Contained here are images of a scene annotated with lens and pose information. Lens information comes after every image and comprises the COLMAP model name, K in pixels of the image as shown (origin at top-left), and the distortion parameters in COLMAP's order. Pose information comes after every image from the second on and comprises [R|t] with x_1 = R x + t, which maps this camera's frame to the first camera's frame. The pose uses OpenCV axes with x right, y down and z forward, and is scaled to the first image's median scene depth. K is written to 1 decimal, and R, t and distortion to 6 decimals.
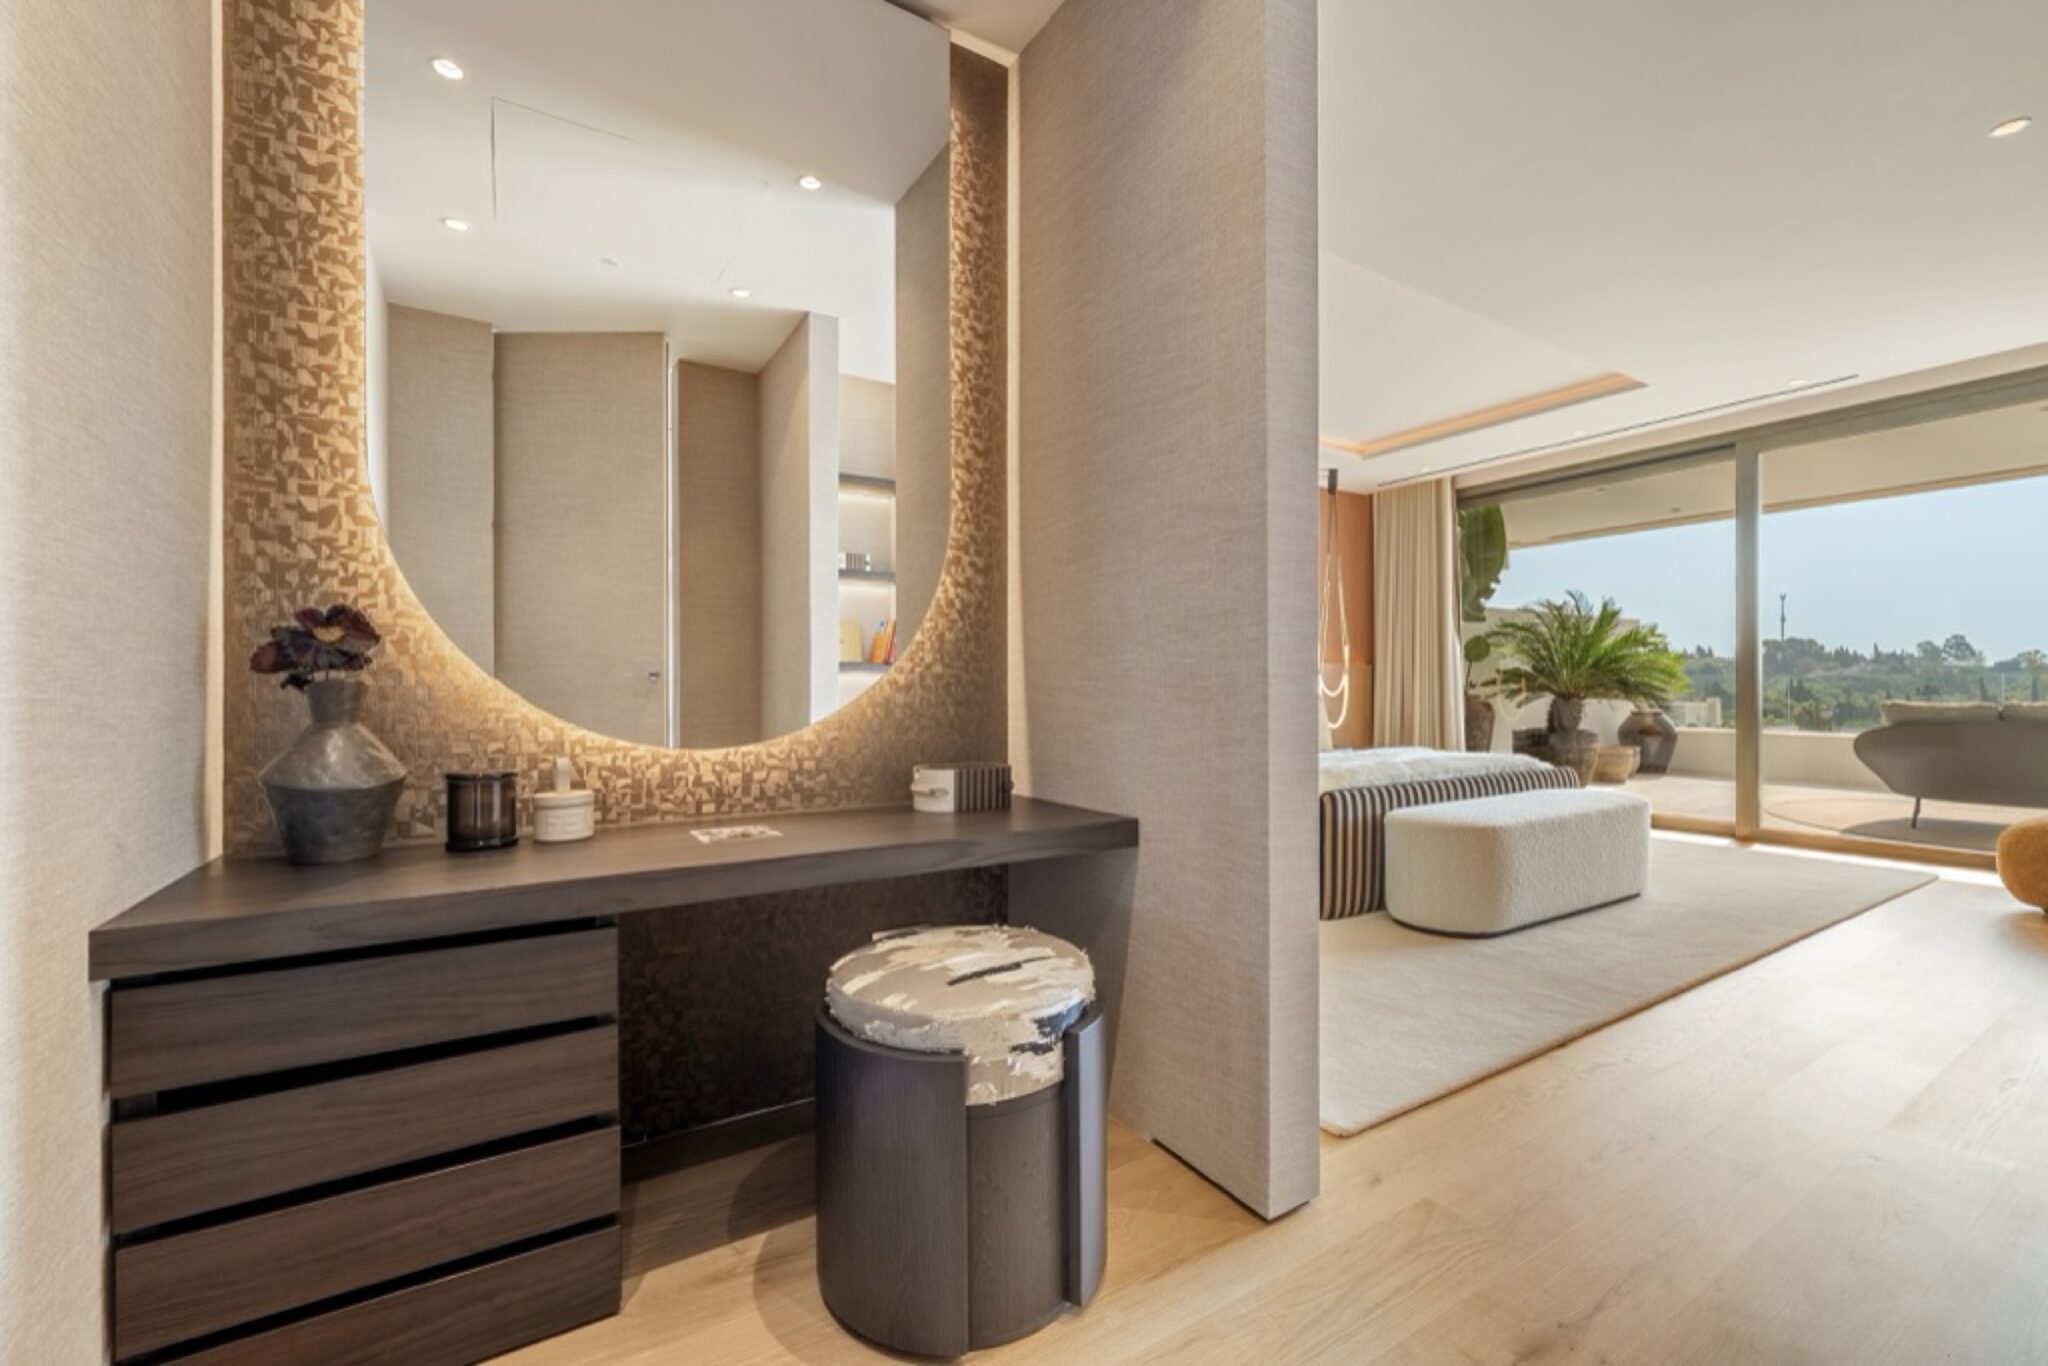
lens RADIAL K [[839.5, 0, 1025.2], [0, 839.5, 690.5], [0, 0, 1]] dist [0.000408, 0.000415]
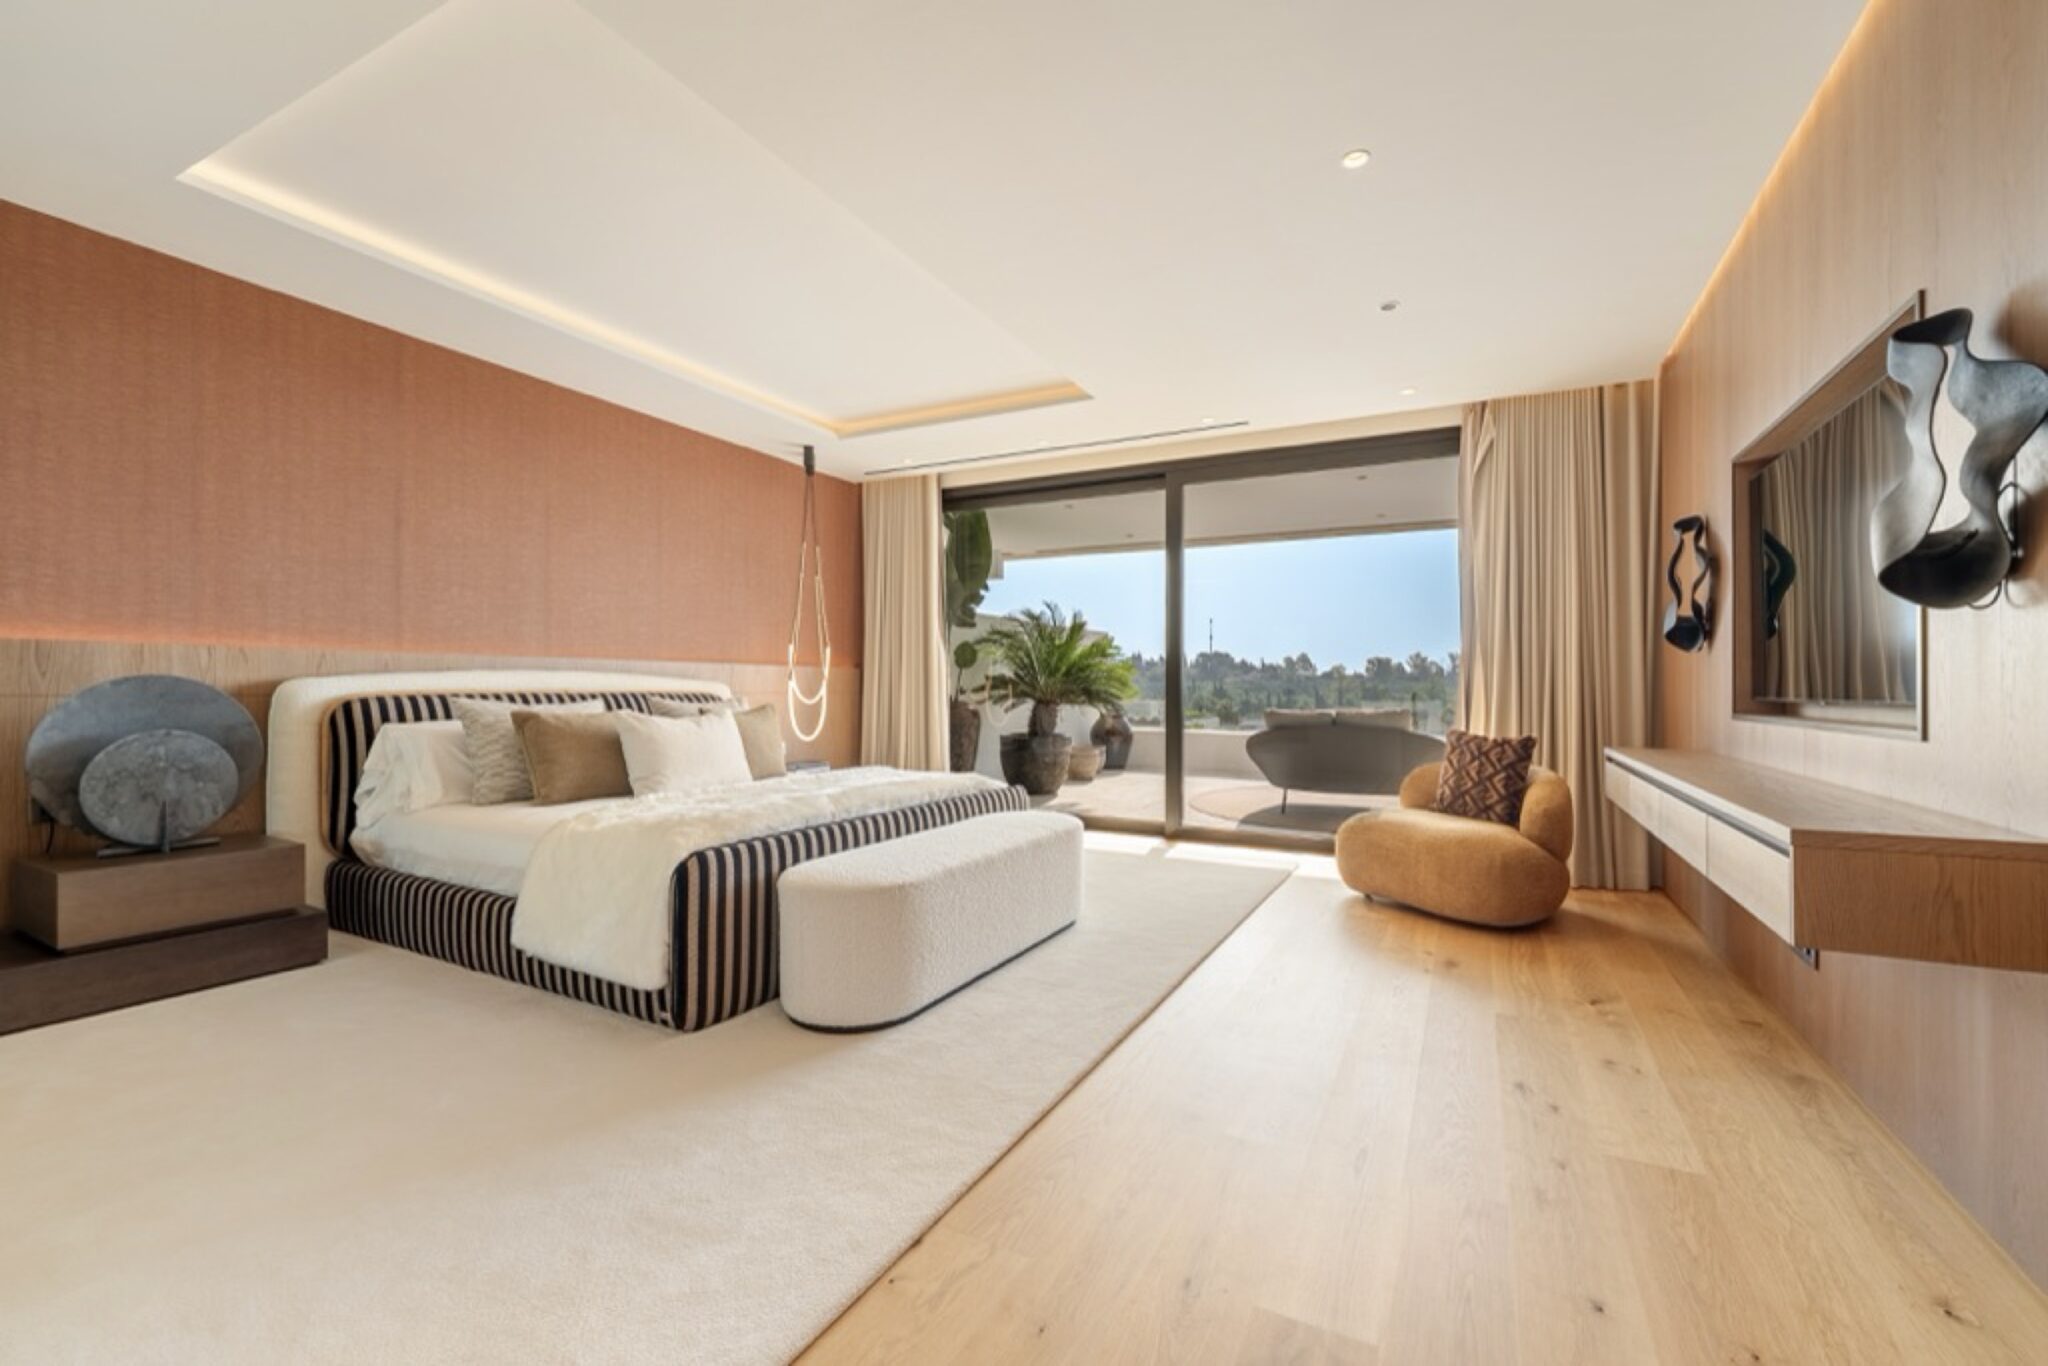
lens RADIAL K [[817.9, 0, 1025.0], [0, 817.9, 680.3], [0, 0, 1]] dist [0.000565, 0.000081]
pose [[0.873051, 0.012049, 0.487480, 0.132112], [-0.007842, 0.999912, -0.010671, -0.010149], [-0.487565, 0.005494, 0.873069, 0.127300]]
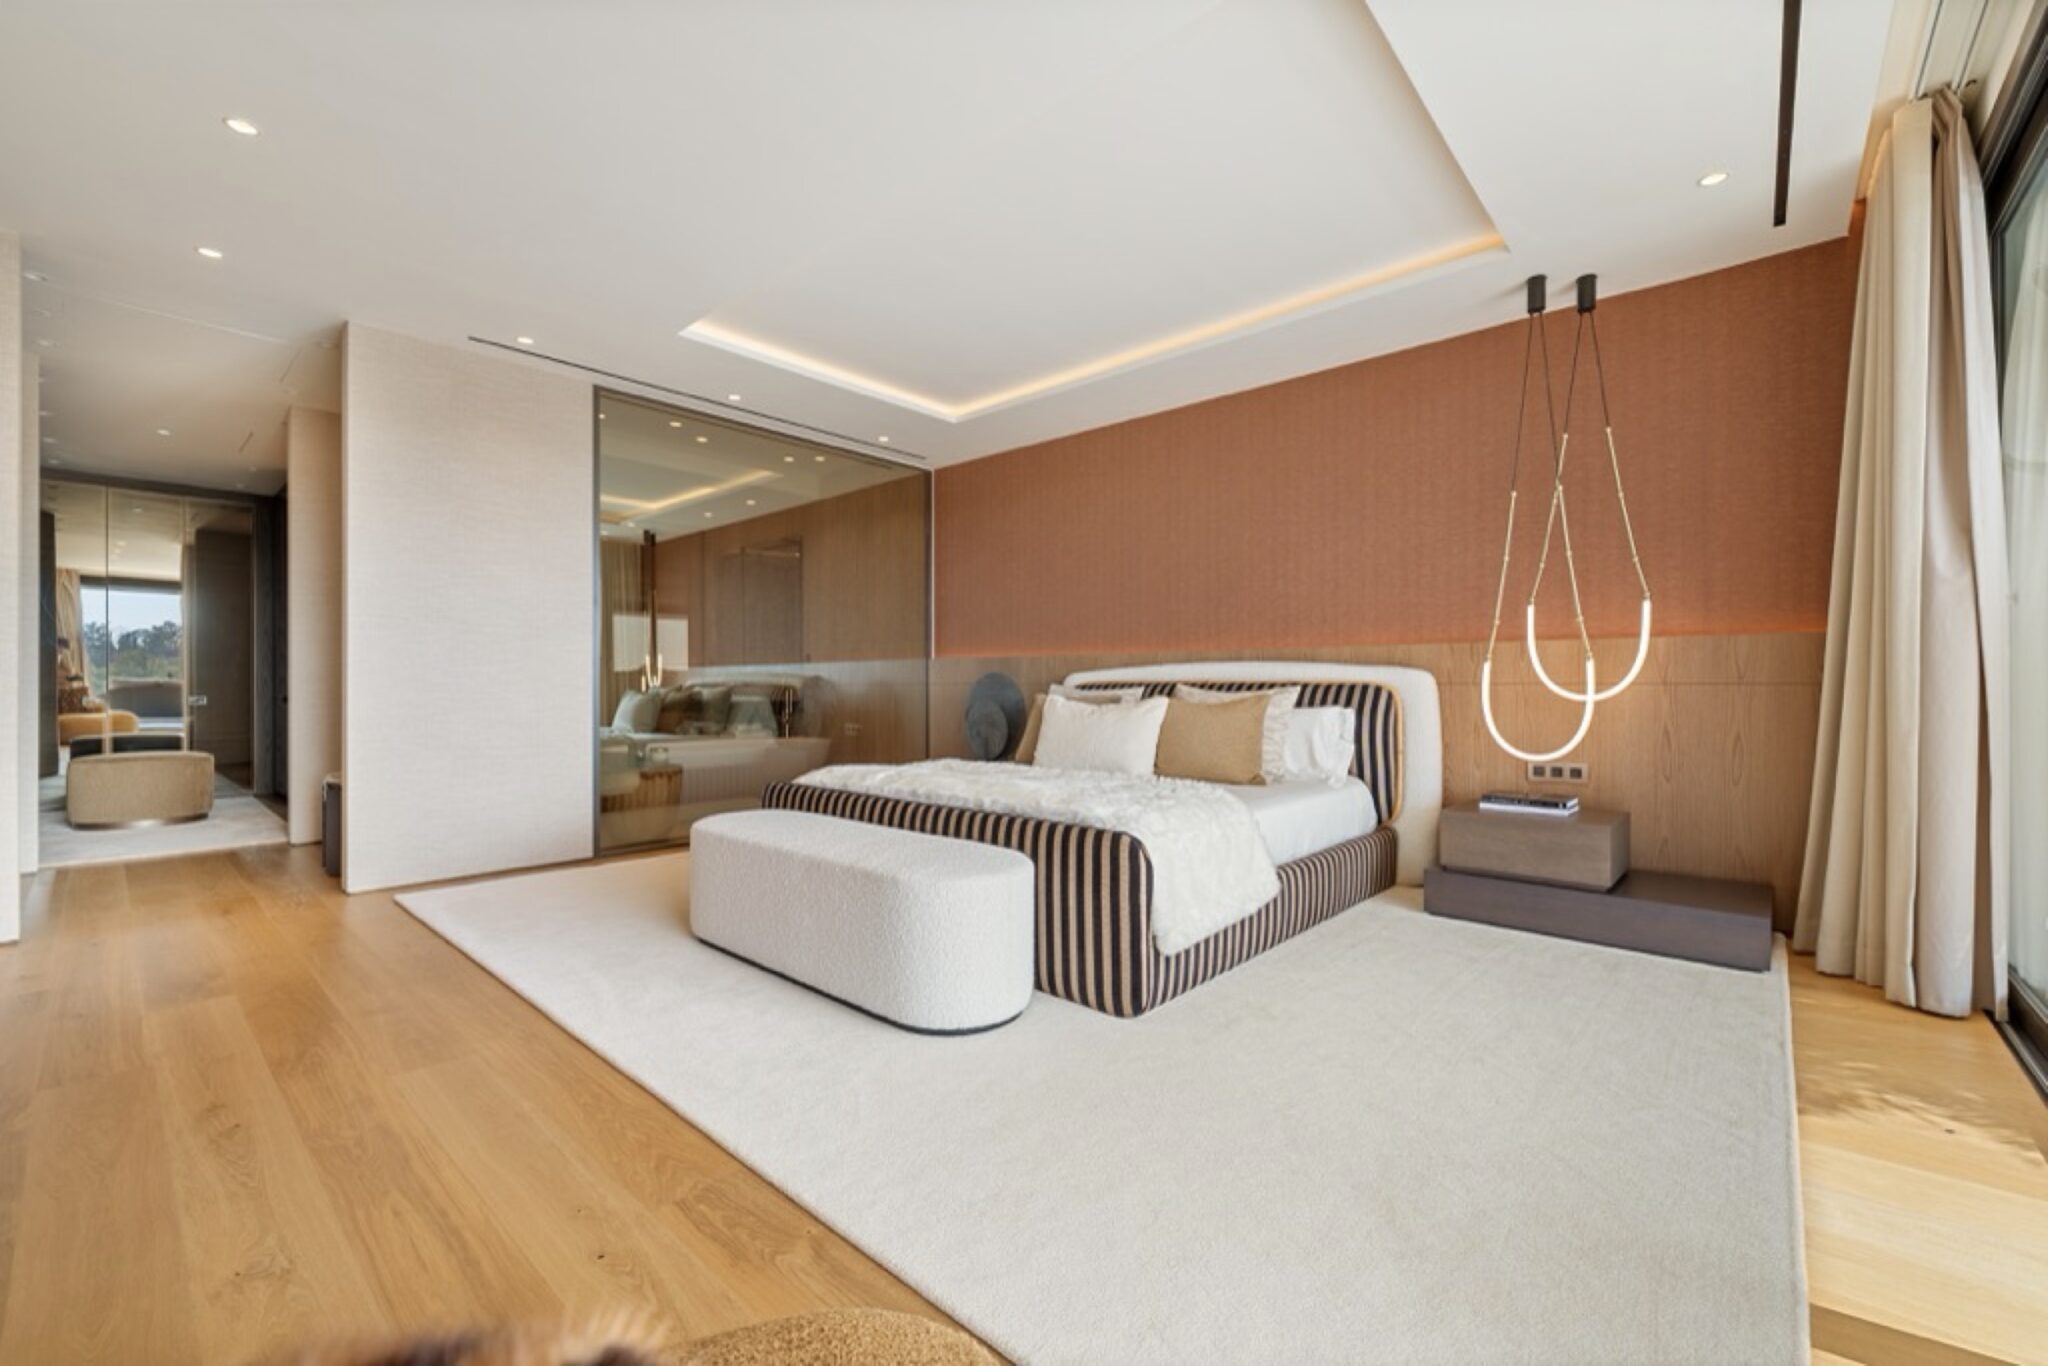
lens RADIAL K [[839.5, 0, 1025.2], [0, 839.5, 690.5], [0, 0, 1]] dist [0.000408, 0.000415]
pose [[0.276060, 0.019336, -0.960946, 0.691035], [0.008580, 0.999708, 0.022581, -0.013922], [0.961102, -0.014479, 0.275813, 0.465773]]
